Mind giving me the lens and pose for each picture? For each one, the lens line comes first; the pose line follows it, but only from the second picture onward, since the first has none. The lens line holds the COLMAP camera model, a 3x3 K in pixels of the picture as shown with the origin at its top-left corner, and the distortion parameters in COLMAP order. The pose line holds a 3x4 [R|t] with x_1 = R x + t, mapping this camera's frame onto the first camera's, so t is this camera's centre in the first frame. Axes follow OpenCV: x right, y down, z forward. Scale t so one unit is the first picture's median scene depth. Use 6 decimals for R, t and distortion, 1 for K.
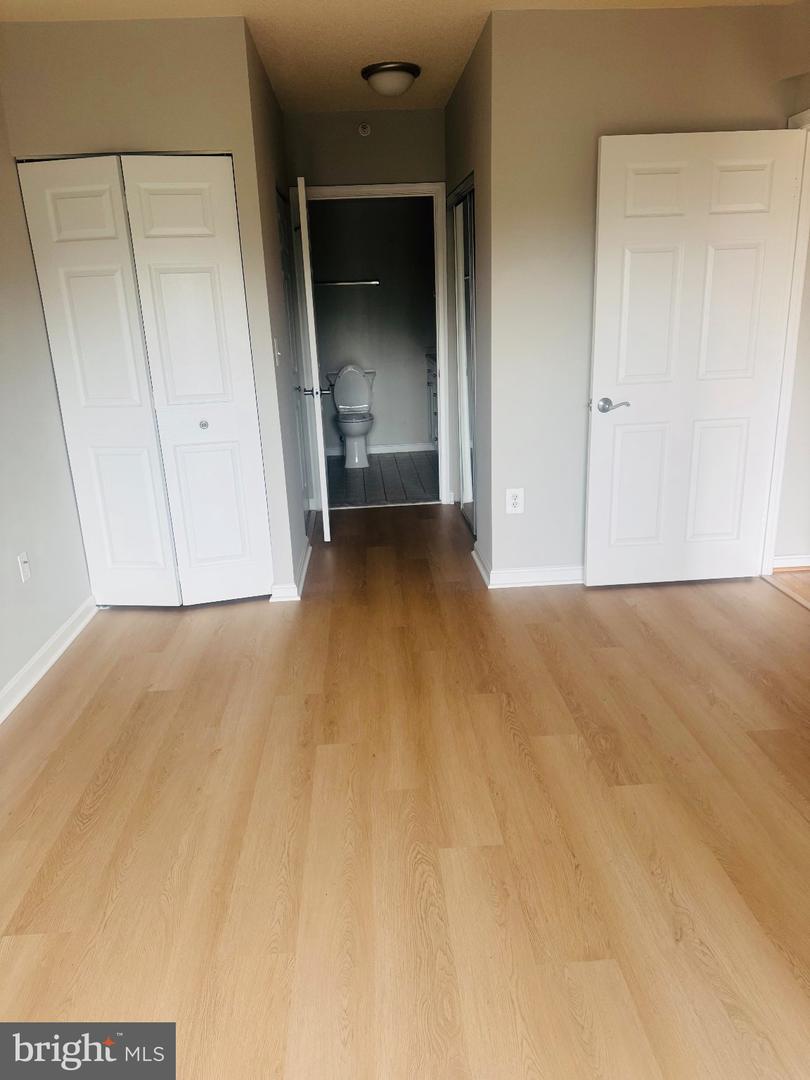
lens RADIAL K [[782.5, 0, 405.0], [0, 782.5, 540.0], [0, 0, 1]] dist [-0.003341, -0.002667]
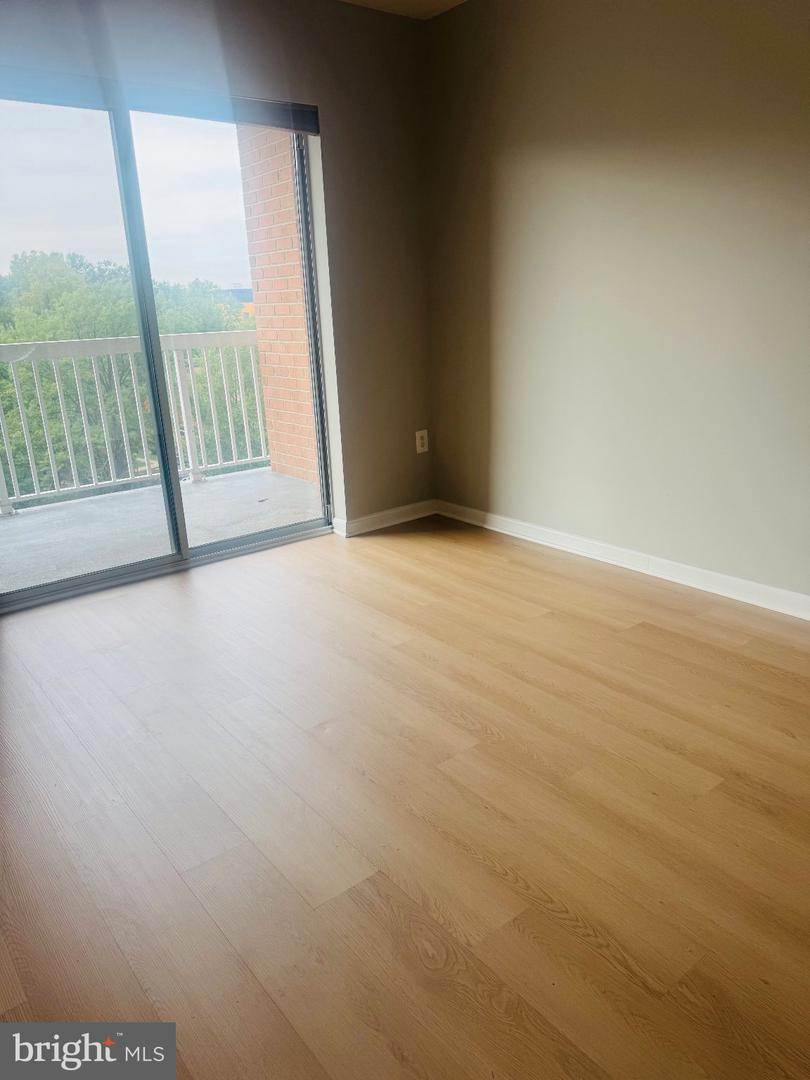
lens RADIAL K [[738.1, 0, 405.0], [0, 738.1, 540.0], [0, 0, 1]] dist [0.007528, 0.001258]
pose [[-0.821710, 0.241606, -0.516159, 0.569971], [-0.085212, 0.843424, 0.530448, -0.364615], [0.563500, 0.479857, -0.672462, 1.433689]]
